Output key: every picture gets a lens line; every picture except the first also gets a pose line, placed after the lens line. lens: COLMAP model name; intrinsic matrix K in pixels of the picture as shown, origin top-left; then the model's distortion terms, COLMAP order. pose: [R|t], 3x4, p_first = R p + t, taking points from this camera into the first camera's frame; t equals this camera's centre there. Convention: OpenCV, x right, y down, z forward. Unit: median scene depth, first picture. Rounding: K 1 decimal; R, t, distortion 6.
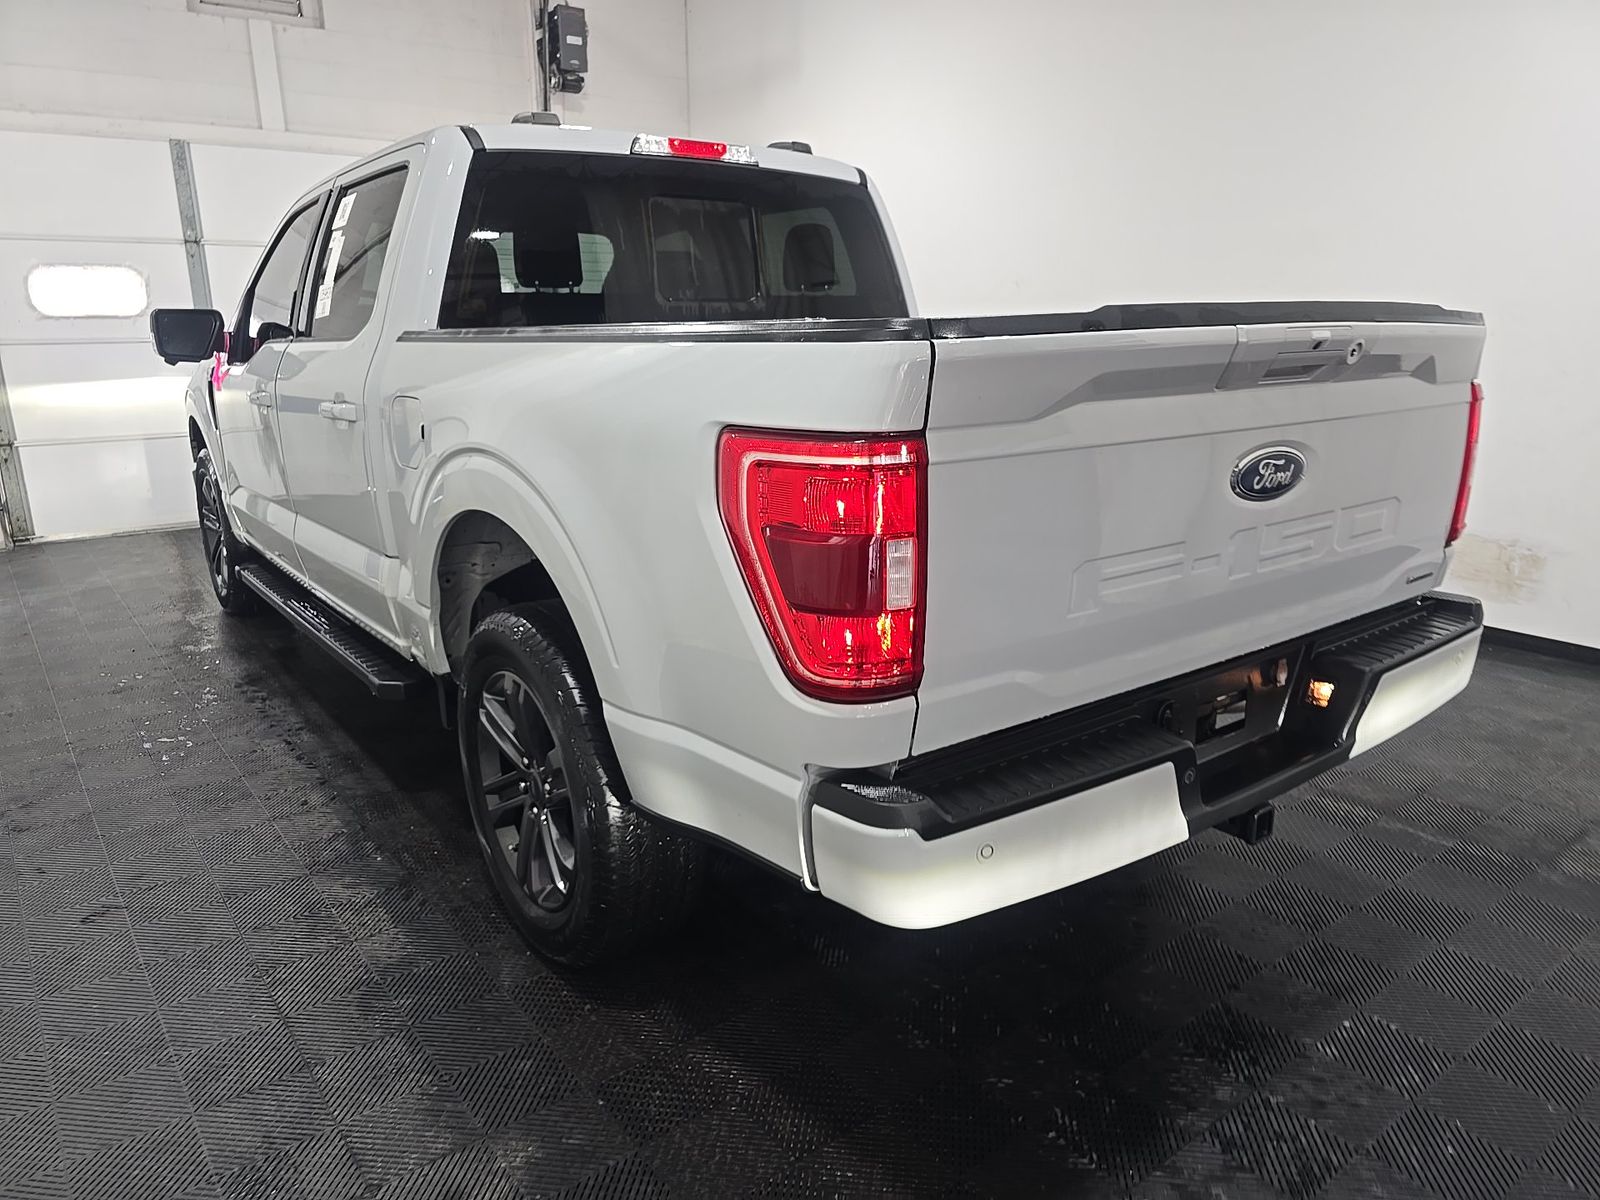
lens RADIAL K [[1081.5, 0, 808.3], [0, 1081.5, 610.0], [0, 0, 1]] dist [0.052849, -0.051886]
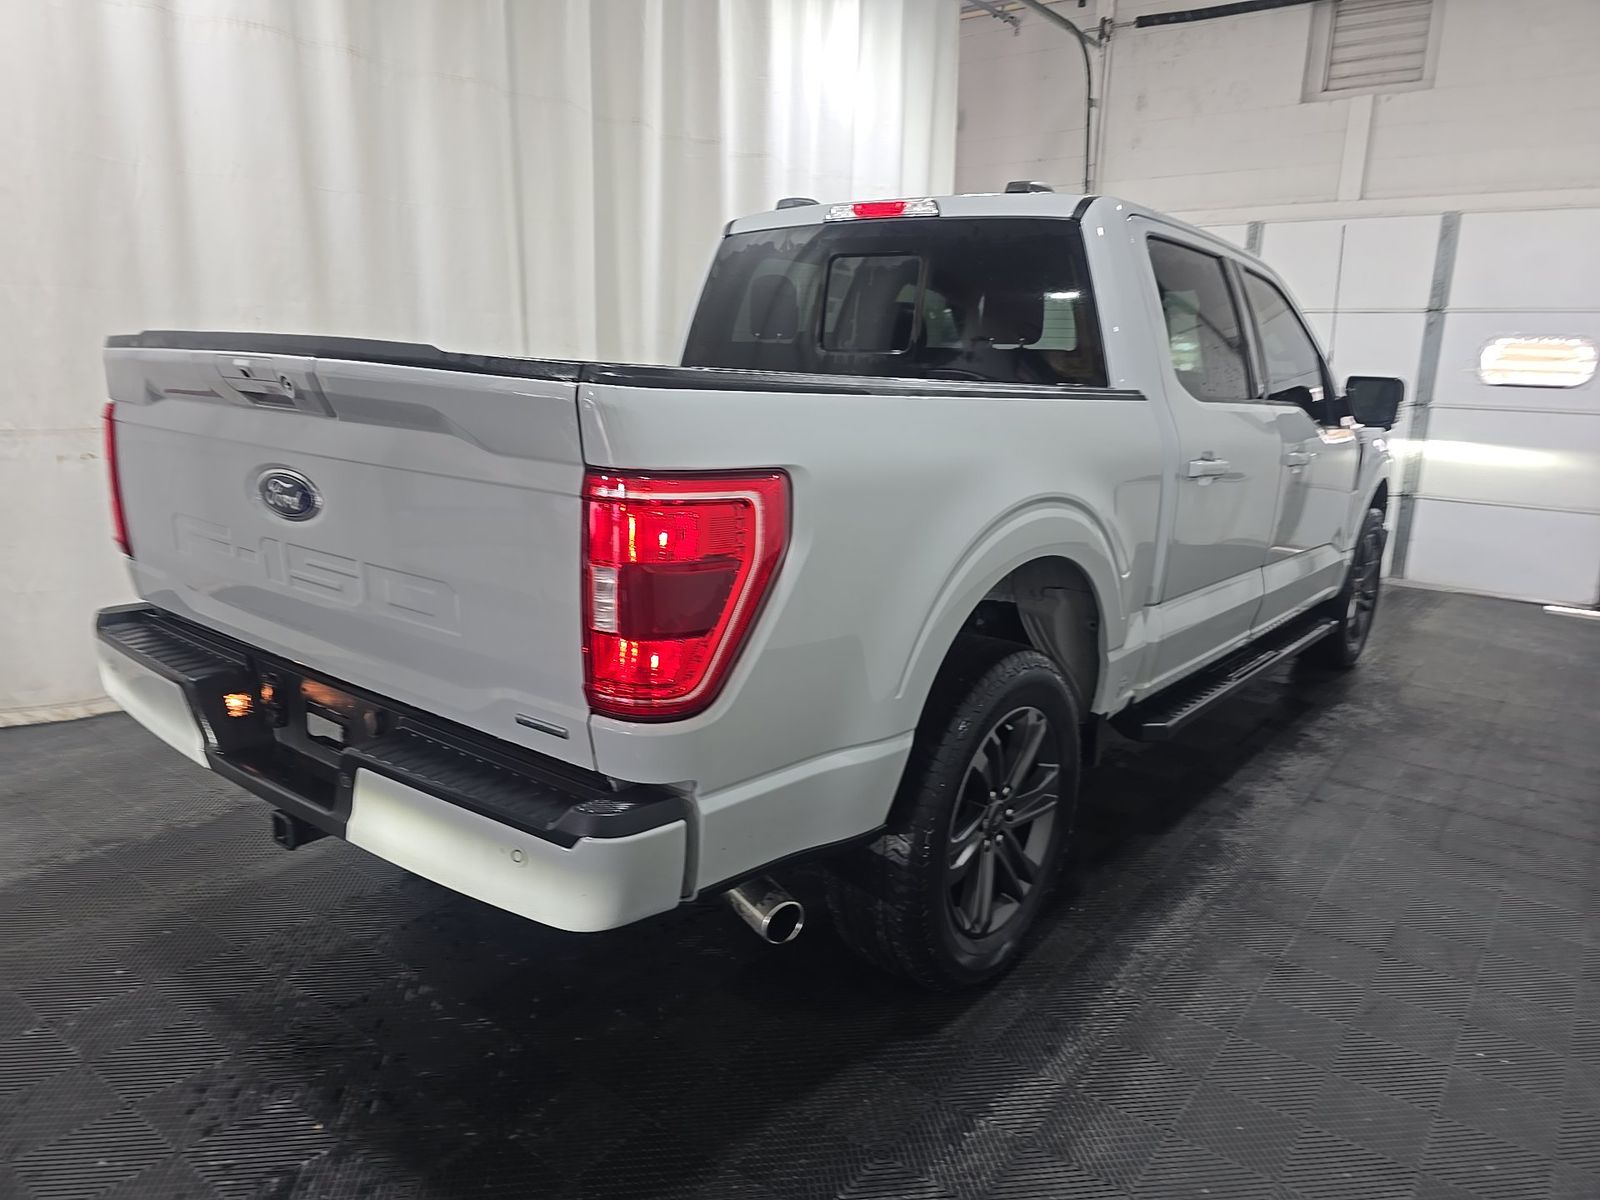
lens RADIAL K [[1081.5, 0, 808.3], [0, 1081.5, 610.0], [0, 0, 1]] dist [0.052849, -0.051886]
pose [[0.265012, 0.231519, -0.936038, 1.015426], [-0.292248, 0.944372, 0.150839, -0.210536], [0.918890, 0.233581, 0.317931, 0.743206]]
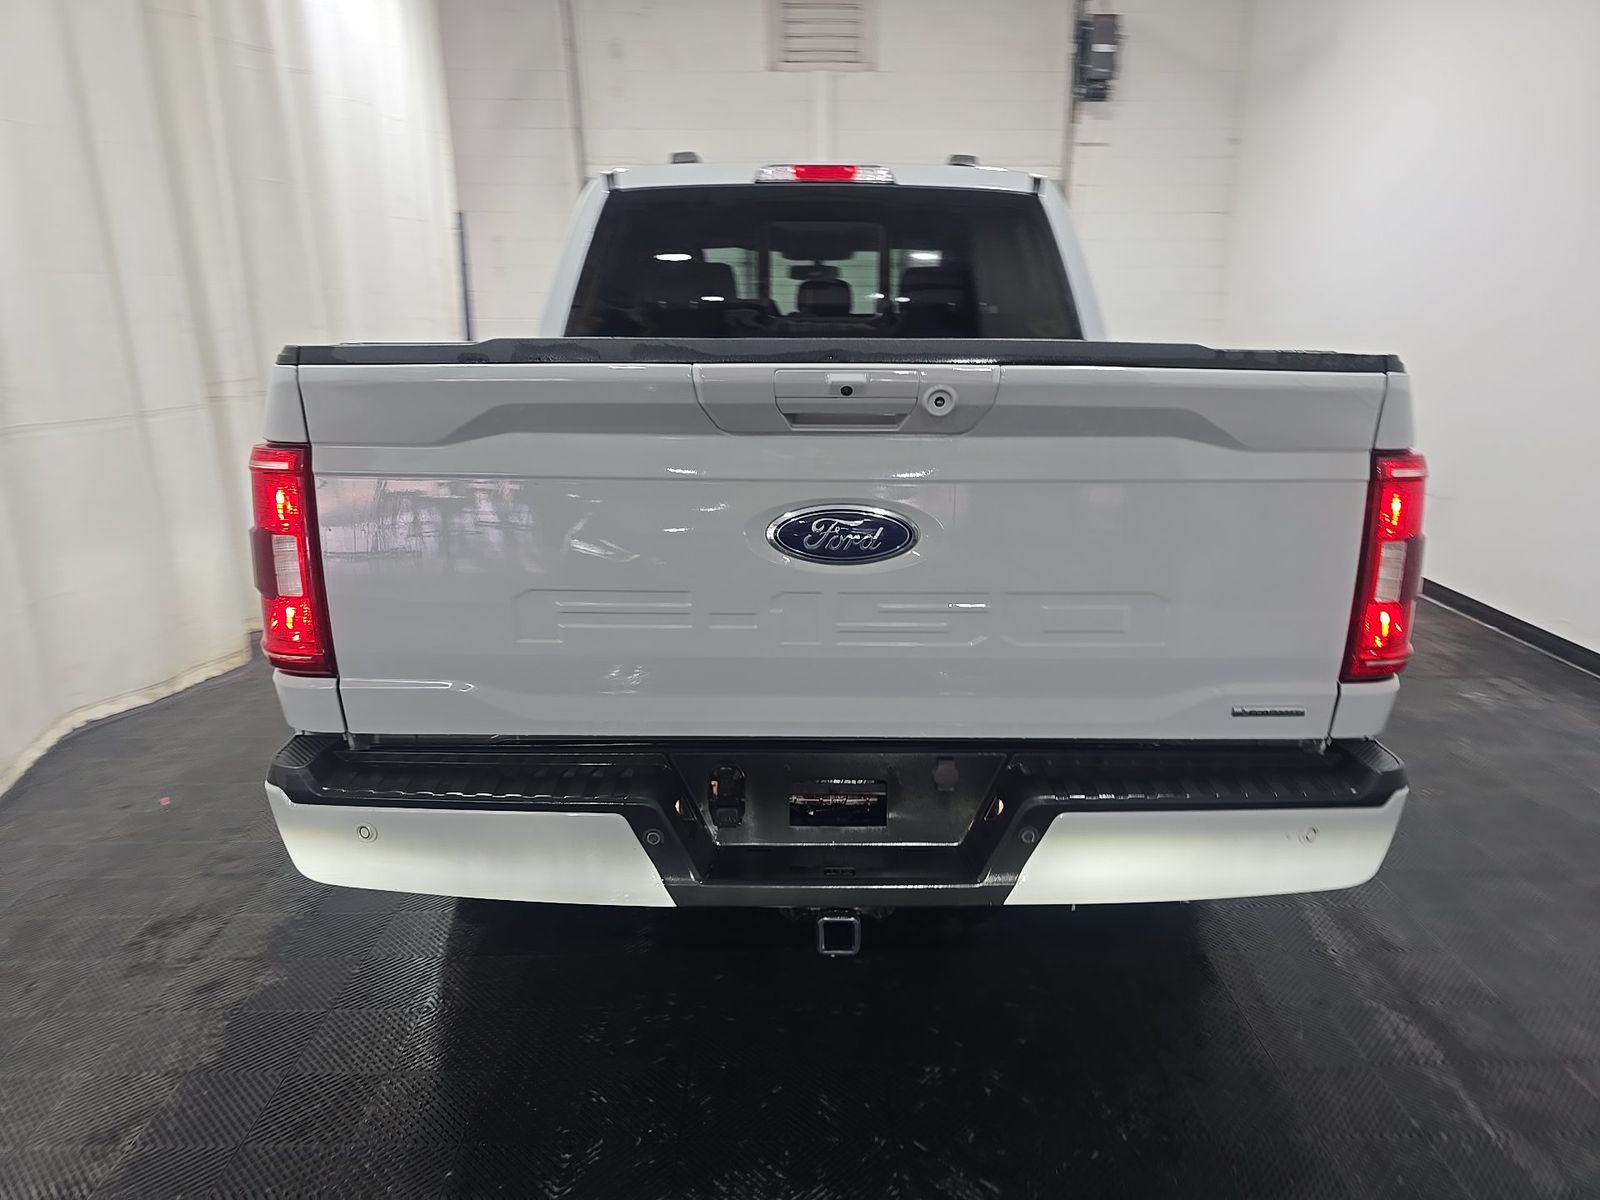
lens RADIAL K [[1071.9, 0, 809.5], [0, 1071.9, 626.1], [0, 0, 1]] dist [0.029503, -0.001778]
pose [[0.803201, 0.171711, -0.570423, 0.581100], [-0.165396, 0.984189, 0.063374, -0.066305], [0.572286, 0.043443, 0.818902, 0.185004]]
